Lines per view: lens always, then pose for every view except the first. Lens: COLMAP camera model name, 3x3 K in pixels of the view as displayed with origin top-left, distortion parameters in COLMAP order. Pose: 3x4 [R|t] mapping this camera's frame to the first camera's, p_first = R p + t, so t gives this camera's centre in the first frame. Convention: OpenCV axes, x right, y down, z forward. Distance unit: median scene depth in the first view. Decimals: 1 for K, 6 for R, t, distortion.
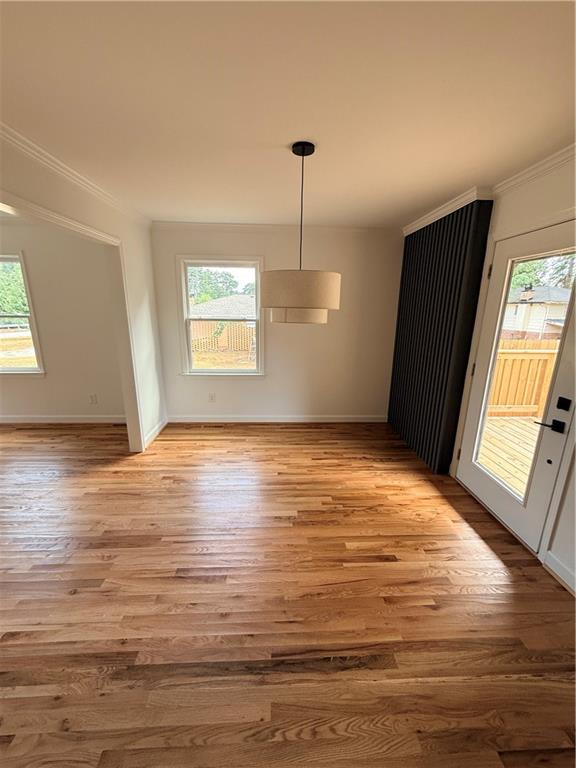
lens RADIAL K [[306.9, 0, 286.6], [0, 306.9, 381.7], [0, 0, 1]] dist [0.001491, 0.000176]
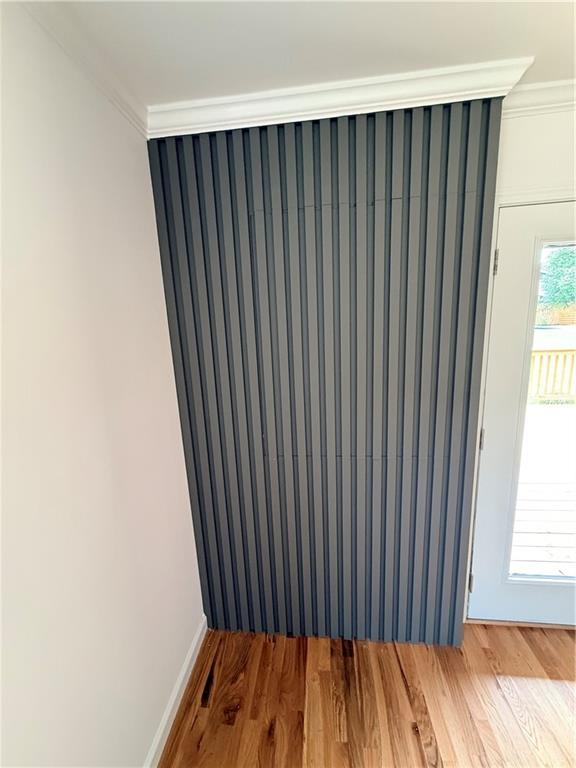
lens RADIAL K [[306.9, 0, 286.6], [0, 306.9, 381.7], [0, 0, 1]] dist [0.001491, 0.000176]
pose [[0.147717, -0.205432, 0.967459, 0.033531], [0.292954, 0.943382, 0.155589, -0.264950], [-0.944647, 0.260438, 0.199535, 0.982279]]
